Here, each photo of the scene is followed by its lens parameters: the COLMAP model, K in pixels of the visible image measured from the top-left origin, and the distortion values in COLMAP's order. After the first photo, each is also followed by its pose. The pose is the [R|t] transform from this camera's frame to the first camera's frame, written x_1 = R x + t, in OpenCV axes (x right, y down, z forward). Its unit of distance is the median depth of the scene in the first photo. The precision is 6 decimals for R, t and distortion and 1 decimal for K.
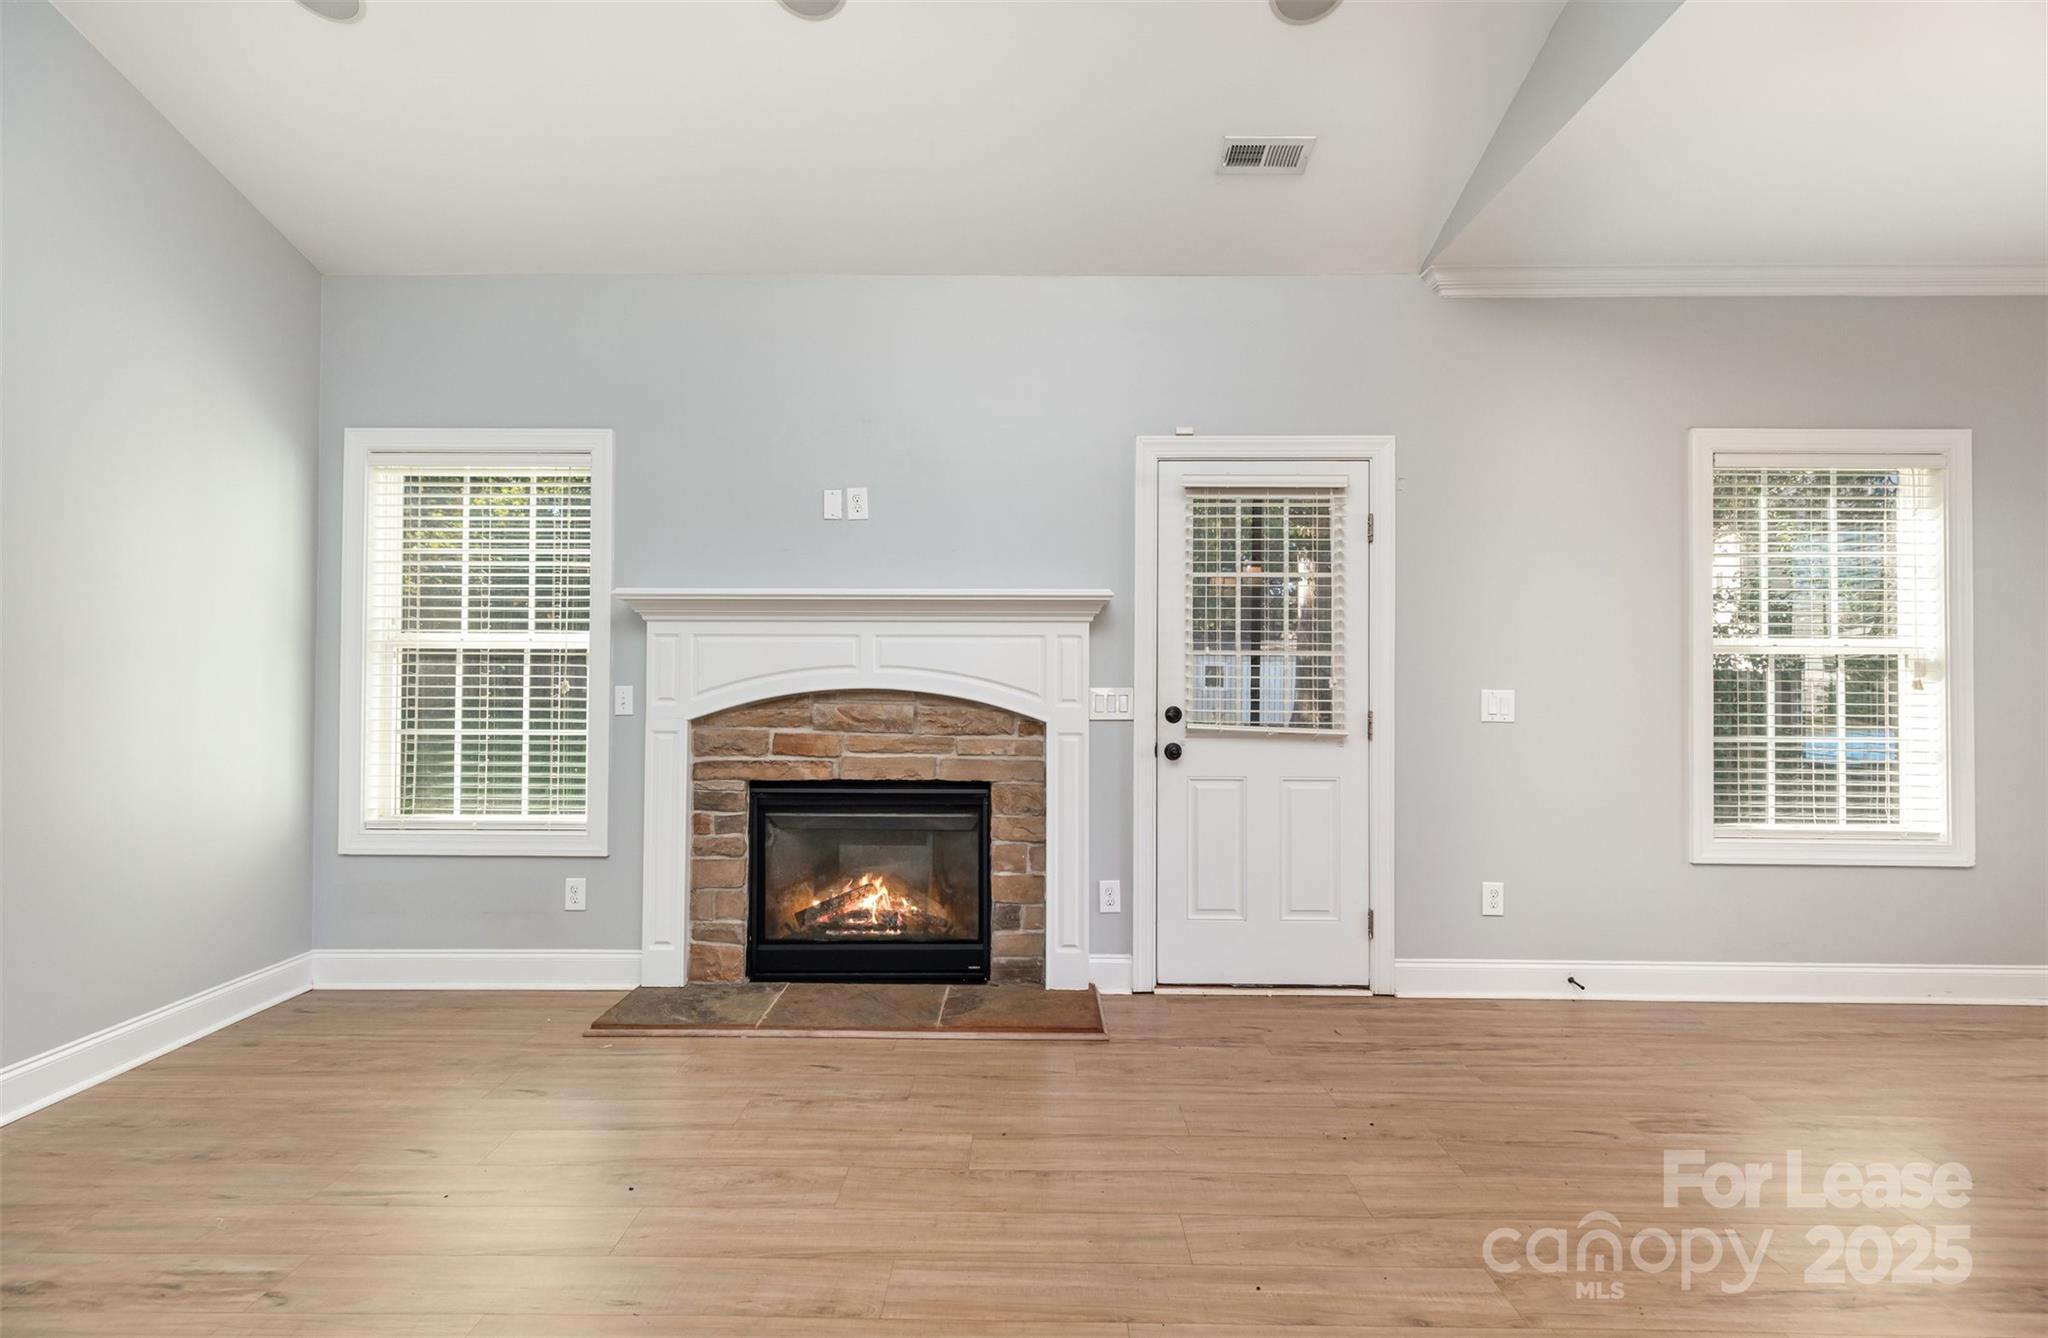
lens RADIAL K [[921.6, 0, 1024.0], [0, 921.6, 669.0], [0, 0, 1]] dist [-0.000029, -0.000032]
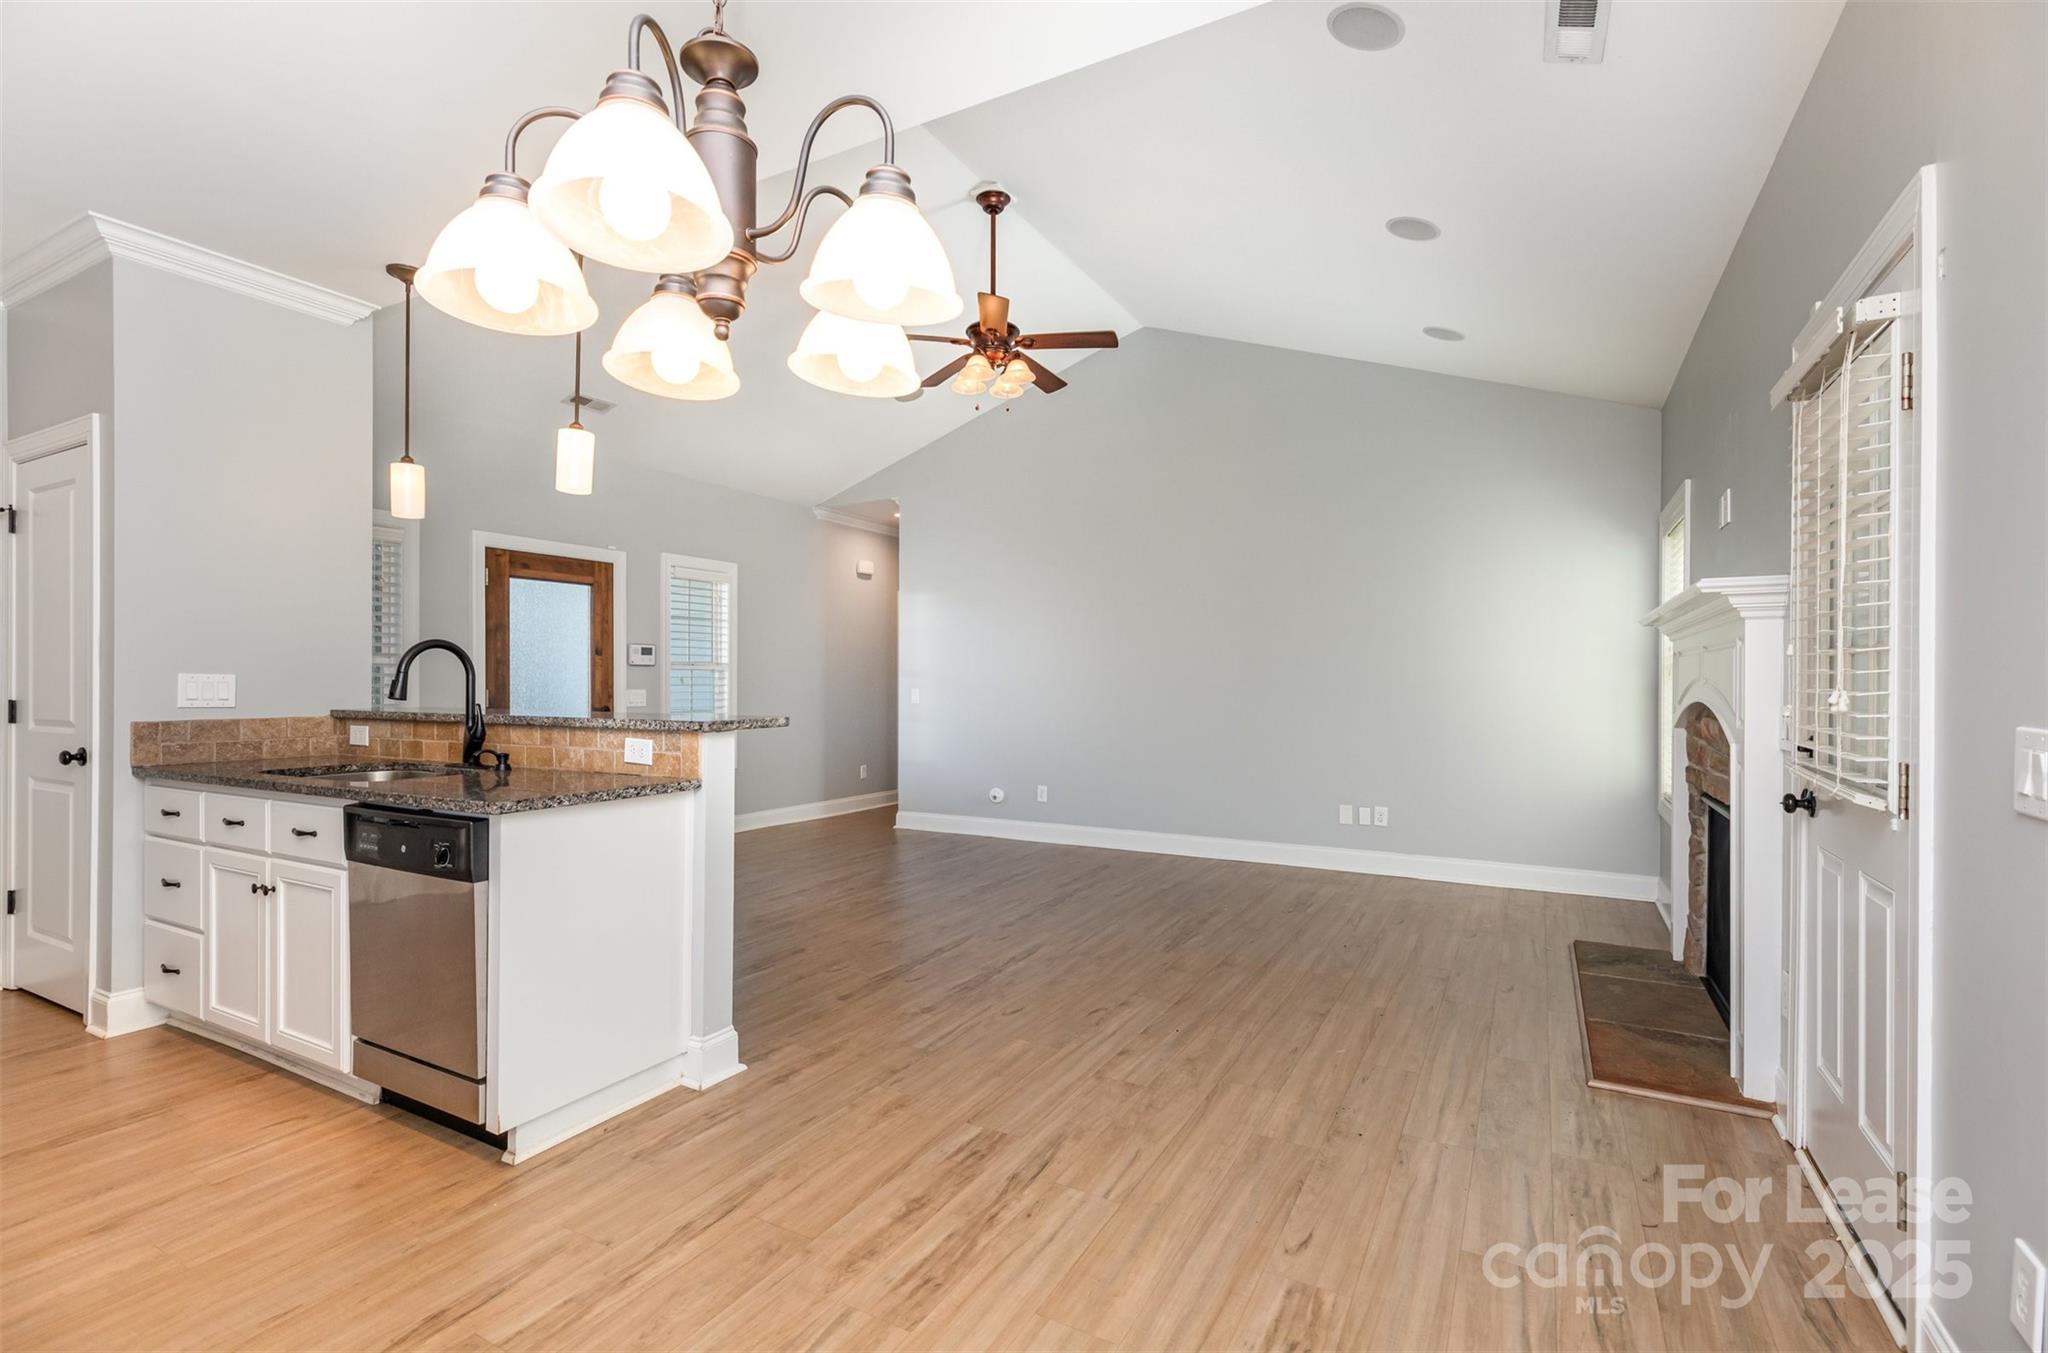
lens RADIAL K [[937.7, 0, 1024.0], [0, 937.7, 676.5], [0, 0, 1]] dist [0.001552, 0.000131]
pose [[-0.461662, -0.009722, -0.887002, 1.032737], [-0.006301, 0.999951, -0.007680, 0.006152], [0.887033, 0.002043, -0.461701, 0.815030]]
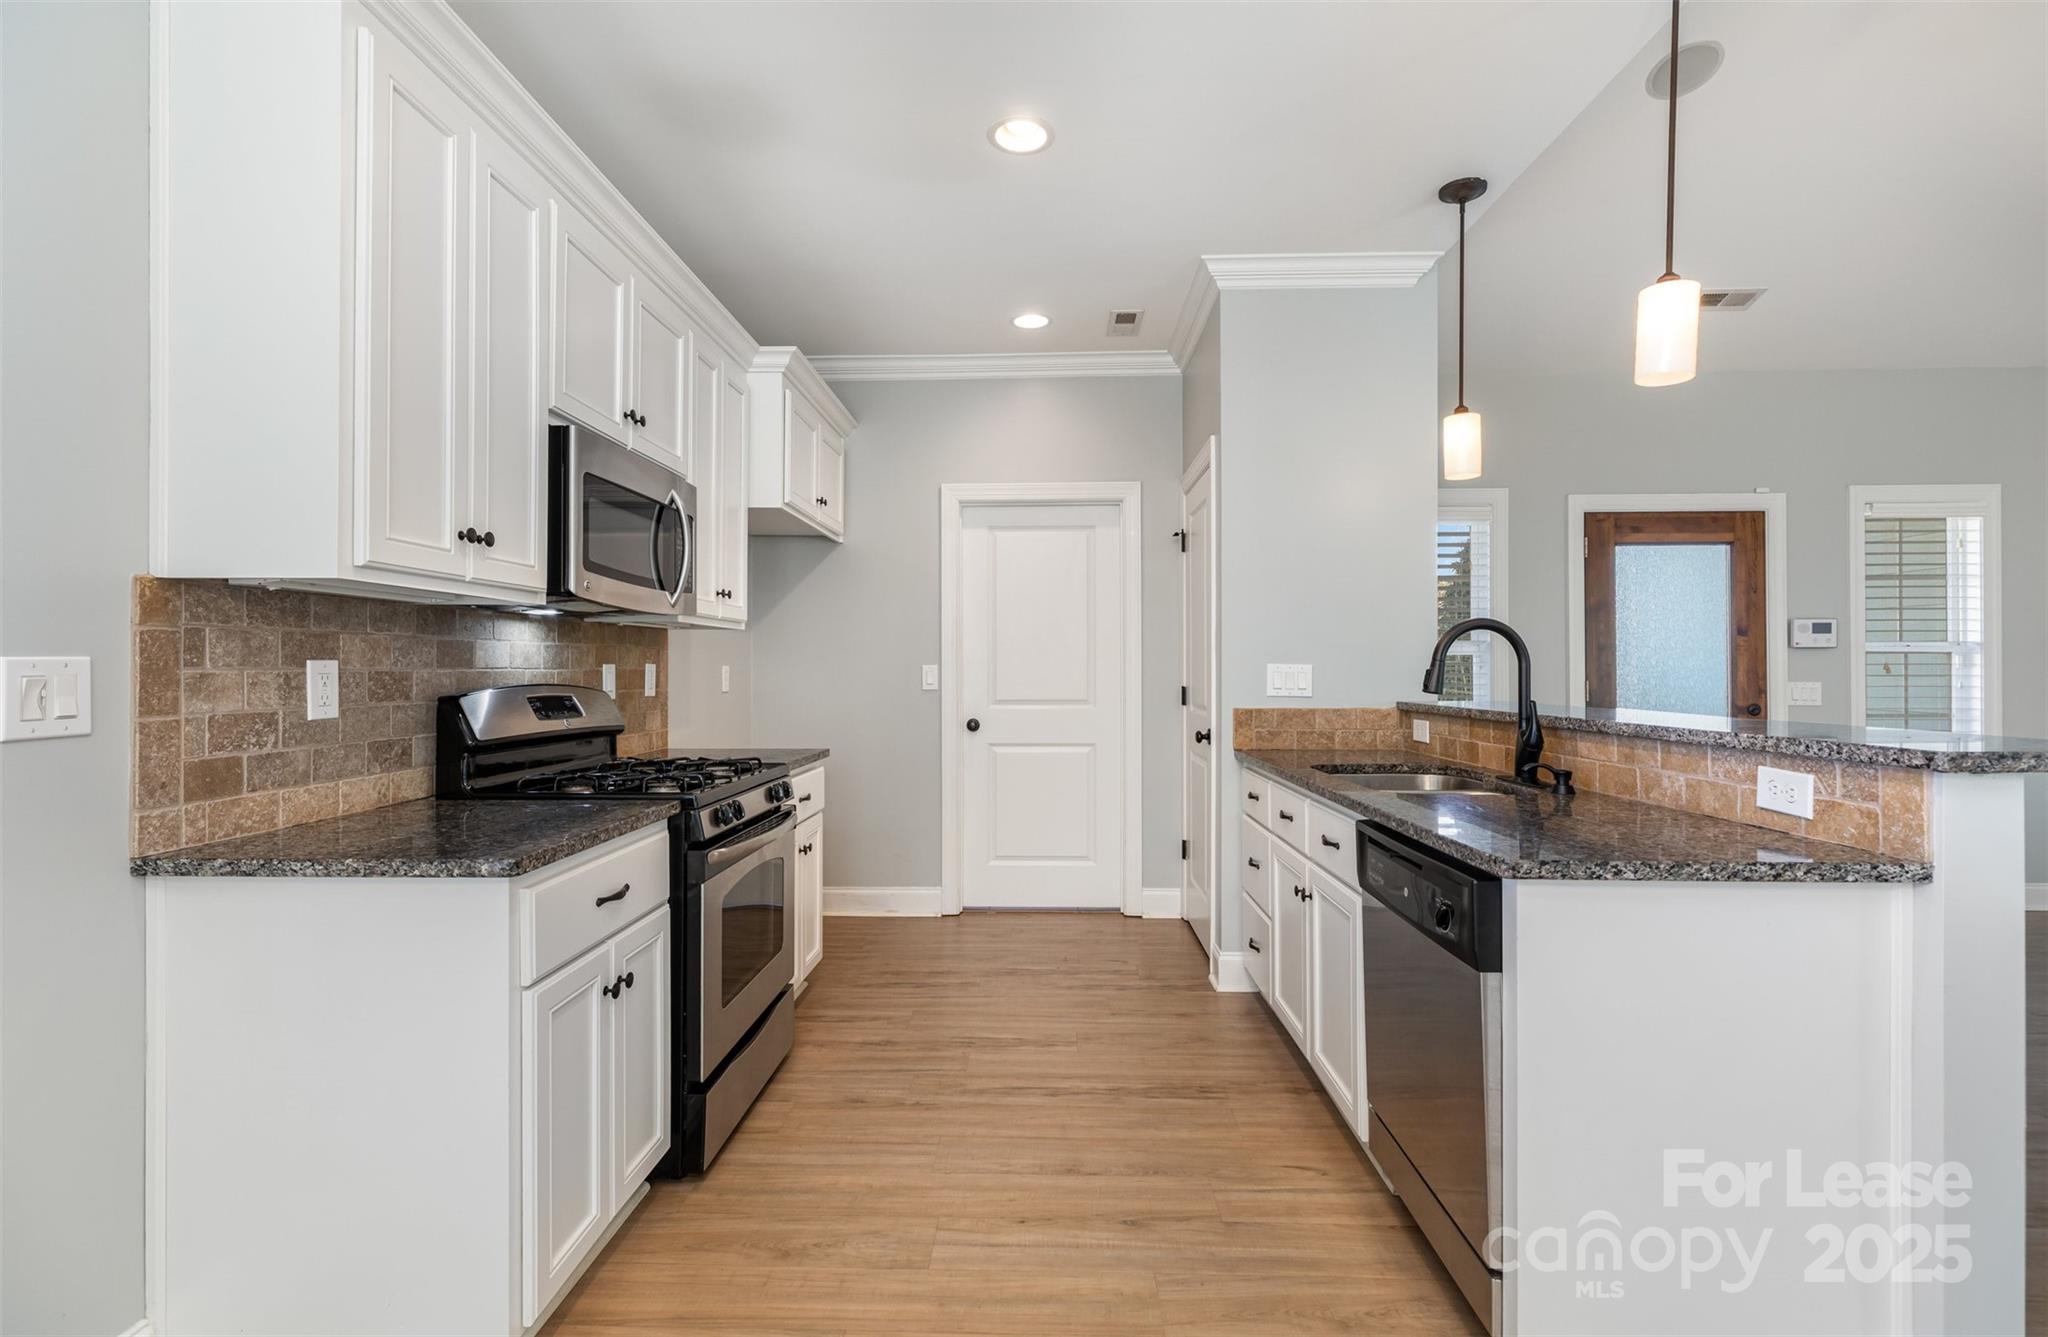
lens RADIAL K [[920.9, 0, 1011.7], [0, 920.9, 664.0], [0, 0, 1]] dist [0.003391, -0.000266]
pose [[-0.999798, -0.004146, 0.019662, 0.838149], [-0.004216, 0.999985, -0.003478, 0.006093], [-0.019648, -0.003560, -0.999801, 0.607798]]
